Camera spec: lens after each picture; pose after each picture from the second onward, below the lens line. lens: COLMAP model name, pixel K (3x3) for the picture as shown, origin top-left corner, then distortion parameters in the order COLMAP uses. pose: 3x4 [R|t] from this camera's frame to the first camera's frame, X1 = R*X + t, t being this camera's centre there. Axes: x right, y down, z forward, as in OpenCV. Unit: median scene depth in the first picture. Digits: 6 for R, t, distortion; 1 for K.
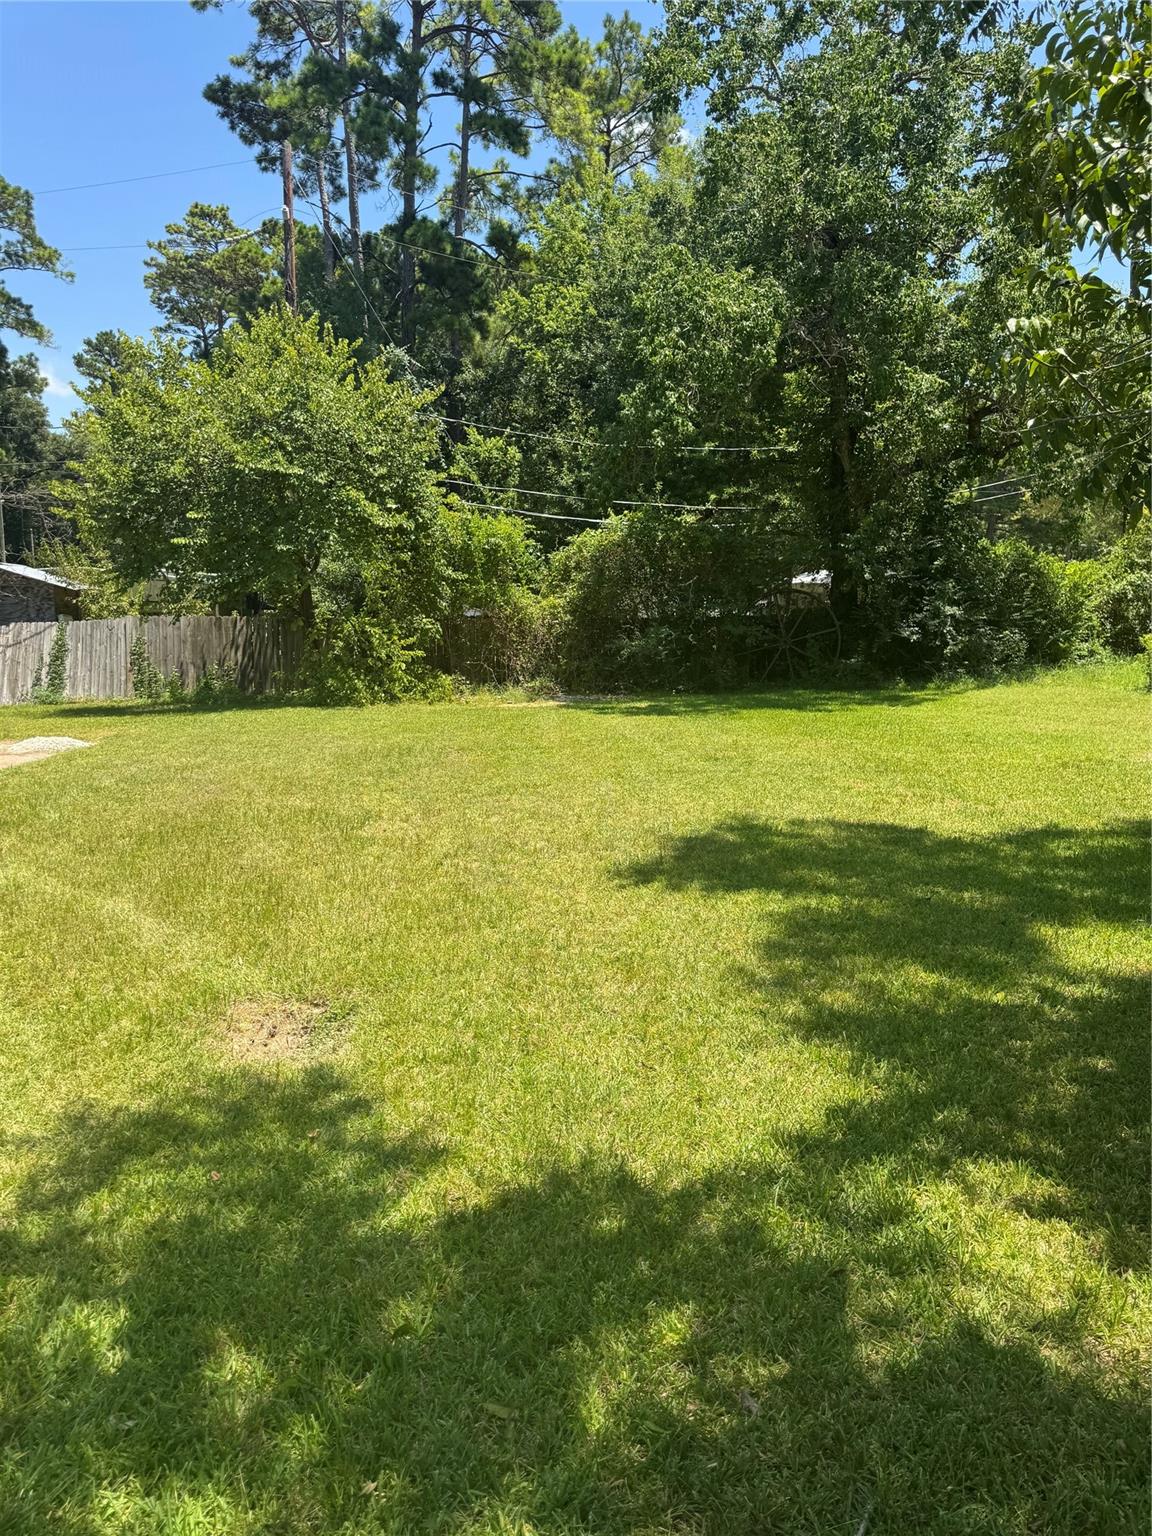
lens RADIAL K [[1098.5, 0, 567.3], [0, 1098.5, 776.5], [0, 0, 1]] dist [0.029271, -0.021805]
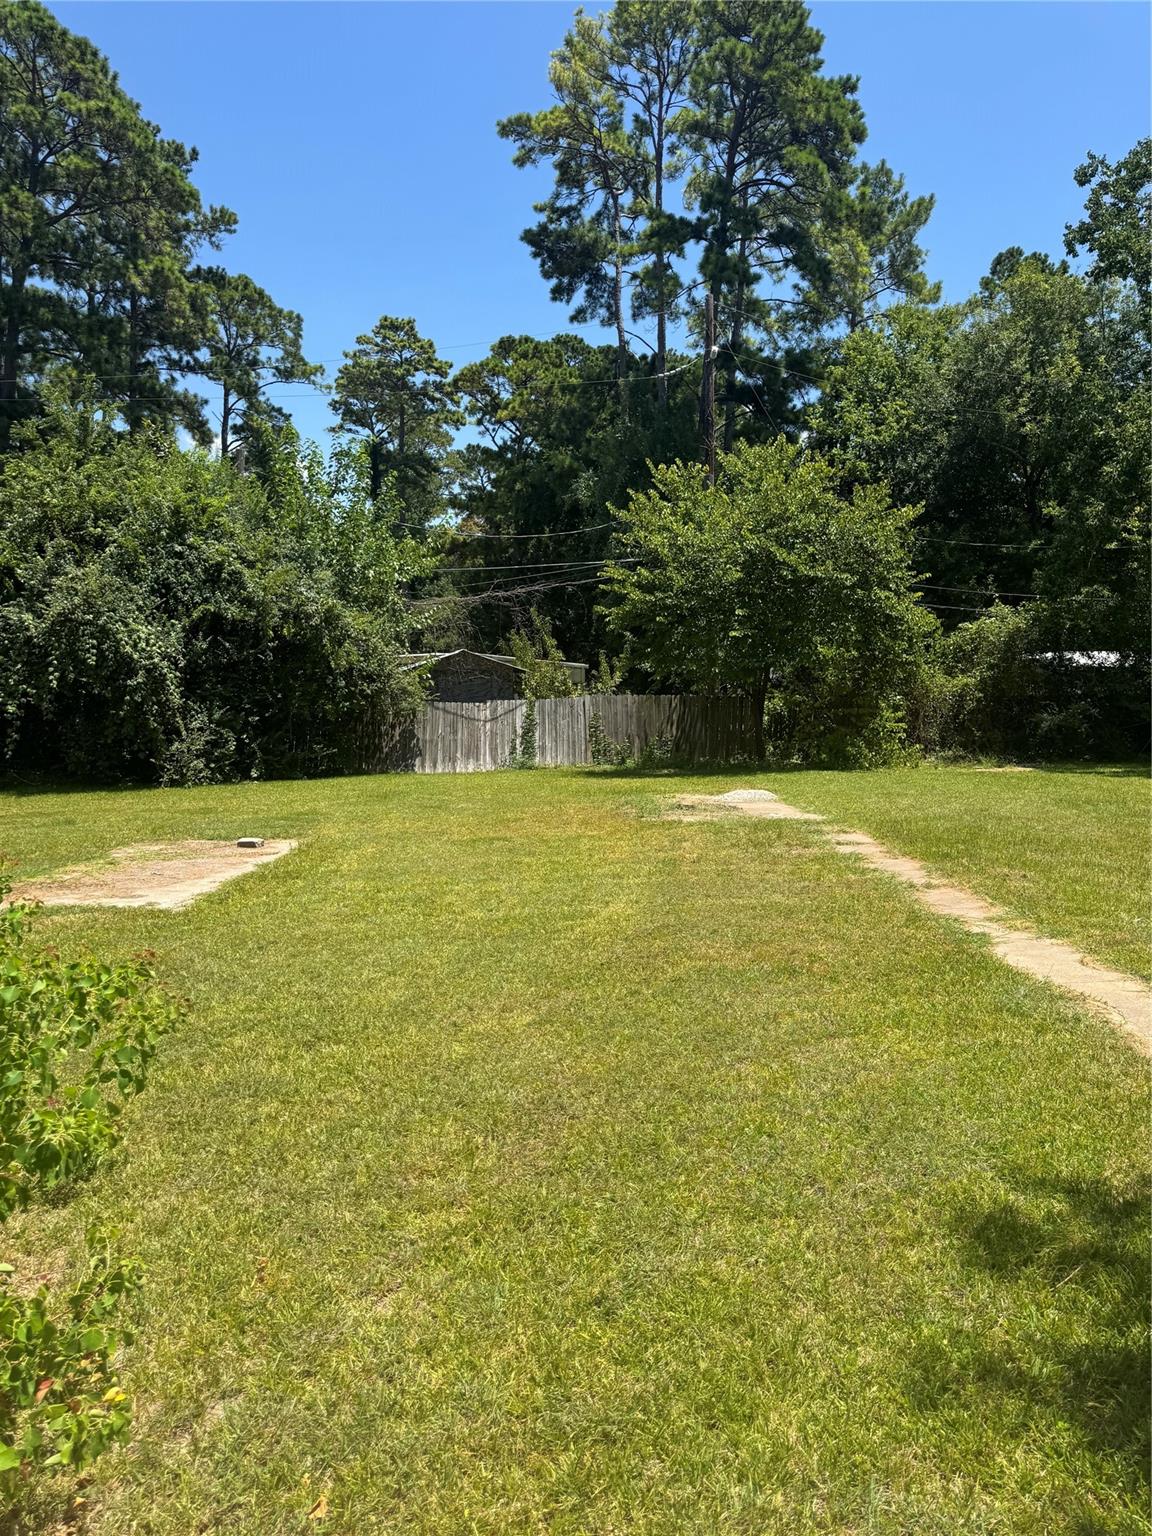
lens RADIAL K [[1098.5, 0, 590.9], [0, 1098.5, 780.1], [0, 0, 1]] dist [0.029271, -0.021805]
pose [[0.999791, 0.001775, -0.020371, -0.374565], [-0.003147, 0.997714, -0.067510, 0.021588], [0.020205, 0.067560, 0.997511, -0.140124]]
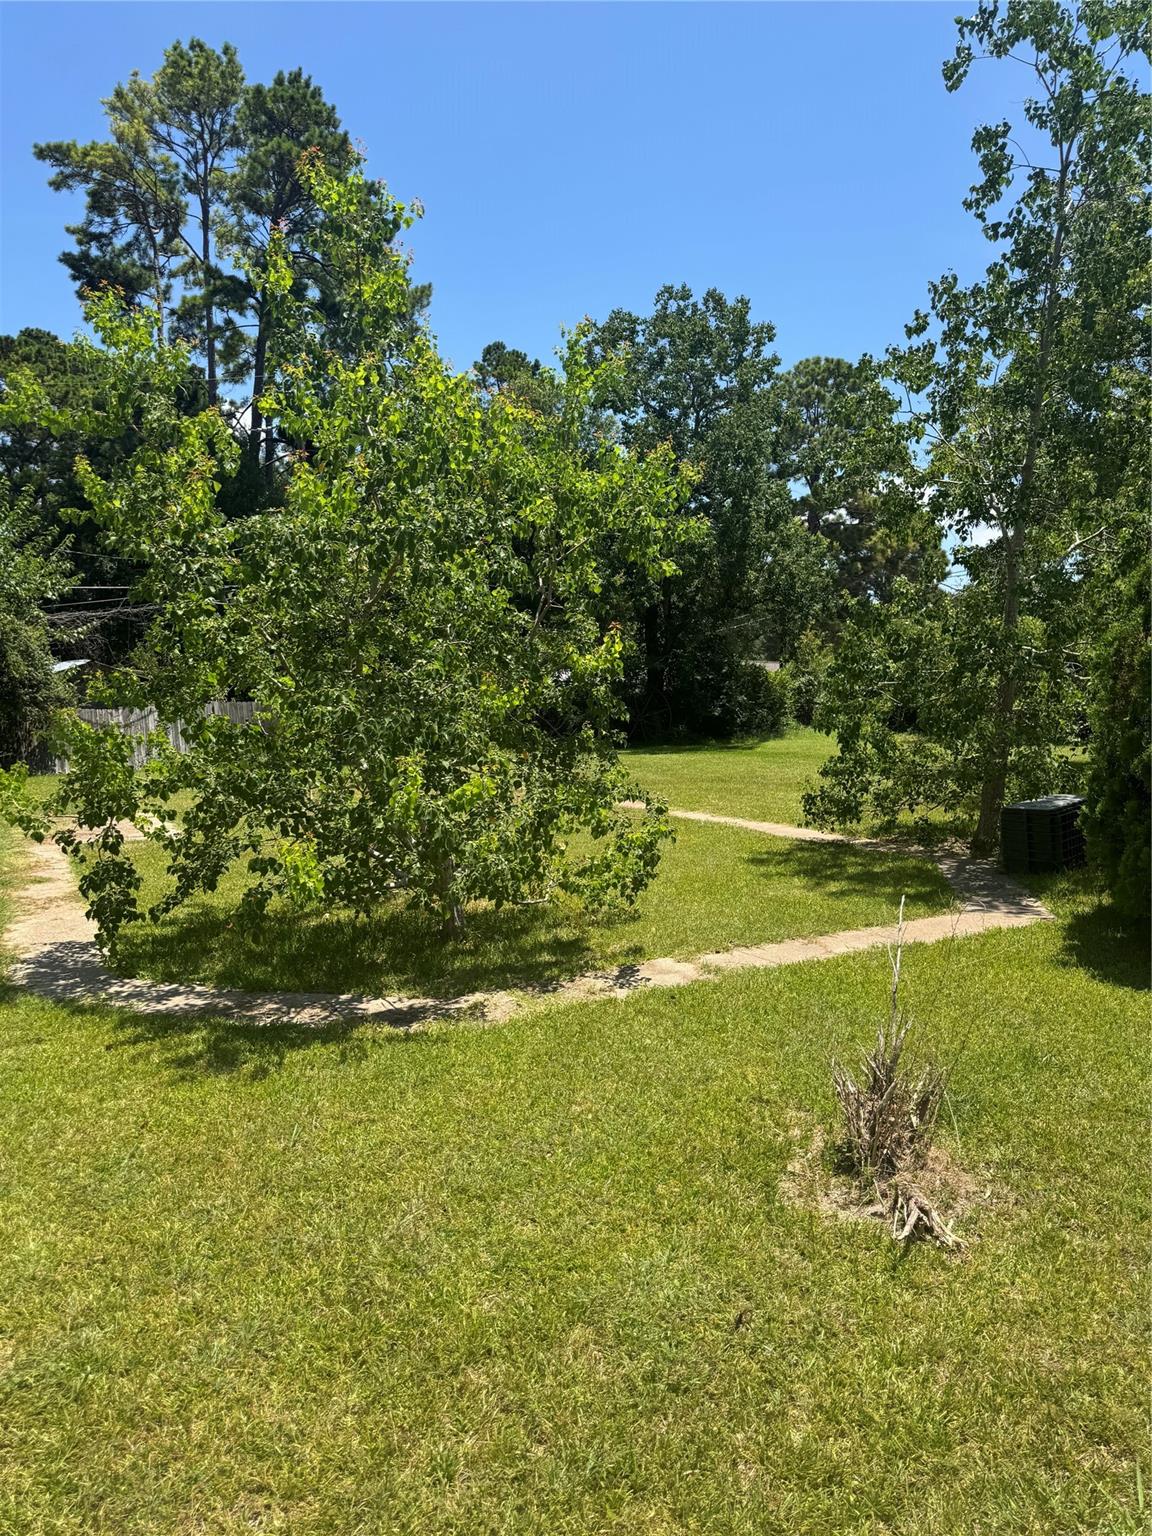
lens RADIAL K [[1098.5, 0, 570.2], [0, 1098.5, 787.6], [0, 0, 1]] dist [0.029271, -0.021805]
pose [[0.899230, -0.033037, 0.436227, -0.598159], [0.064914, 0.996182, -0.058368, 0.065778], [-0.432633, 0.080803, 0.897942, -0.373772]]
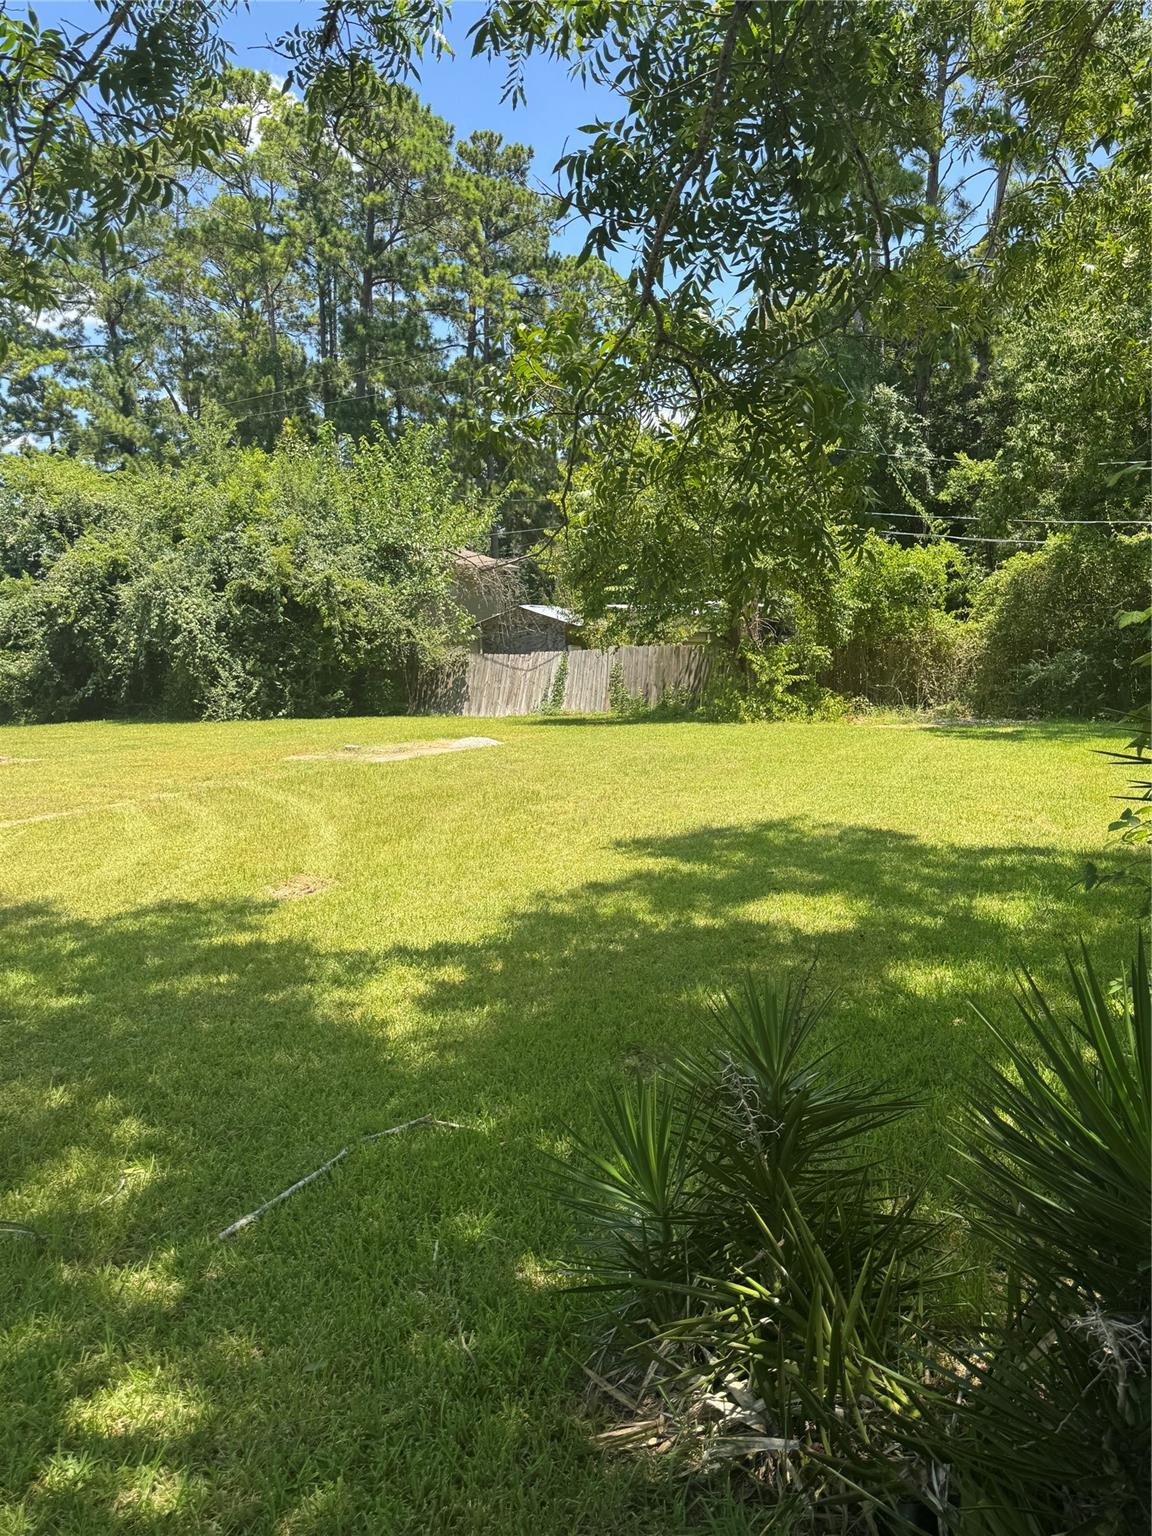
lens RADIAL K [[1098.5, 0, 580.4], [0, 1098.5, 793.5], [0, 0, 1]] dist [0.029271, -0.021805]
pose [[0.863114, 0.059951, -0.501439, 0.194646], [-0.061829, 0.998003, 0.012894, 0.004826], [0.501211, 0.019874, 0.865097, -0.068958]]
